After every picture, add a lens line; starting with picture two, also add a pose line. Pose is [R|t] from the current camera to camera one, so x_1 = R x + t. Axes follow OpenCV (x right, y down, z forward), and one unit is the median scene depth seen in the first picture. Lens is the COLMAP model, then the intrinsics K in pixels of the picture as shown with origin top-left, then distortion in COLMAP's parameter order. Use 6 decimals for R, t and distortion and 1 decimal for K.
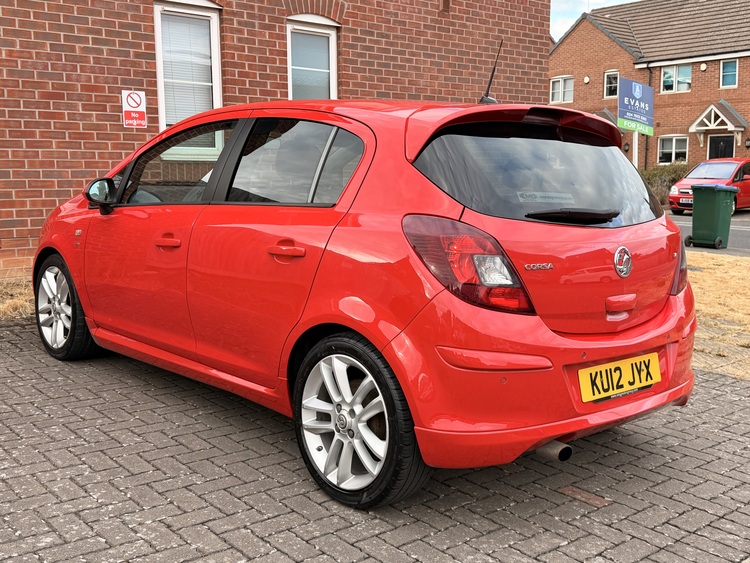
lens RADIAL K [[806.2, 0, 375.0], [0, 806.2, 281.5], [0, 0, 1]] dist [0.179698, -0.435826]
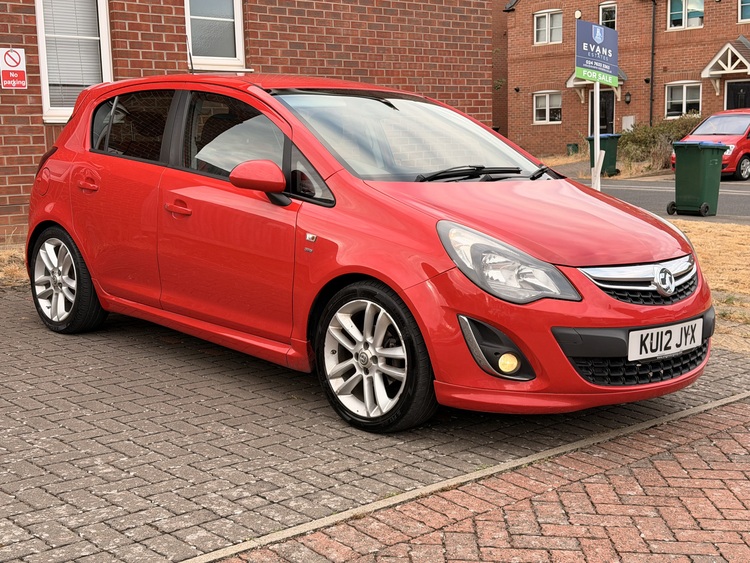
lens RADIAL K [[1054.2, 0, 375.0], [0, 1054.2, 281.5], [0, 0, 1]] dist [0.170506, -0.371808]
pose [[0.998861, -0.024086, 0.041178, 0.052194], [0.023902, 0.999702, 0.004932, 0.029382], [-0.041285, -0.003942, 0.999140, -0.204539]]
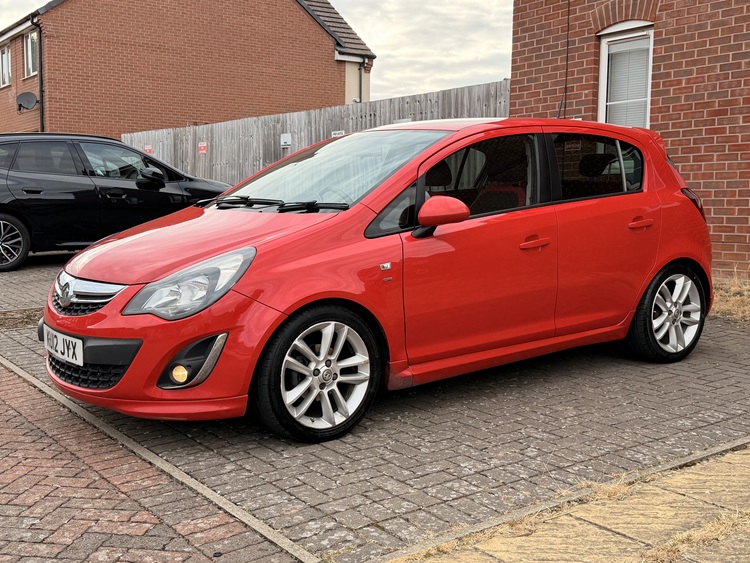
lens RADIAL K [[898.8, 0, 375.0], [0, 898.8, 281.5], [0, 0, 1]] dist [0.216103, -0.569060]
pose [[-0.086913, 0.082637, -0.992783, 0.805711], [-0.136603, 0.986152, 0.094044, -0.054092], [0.986806, 0.143790, -0.074421, 0.625914]]
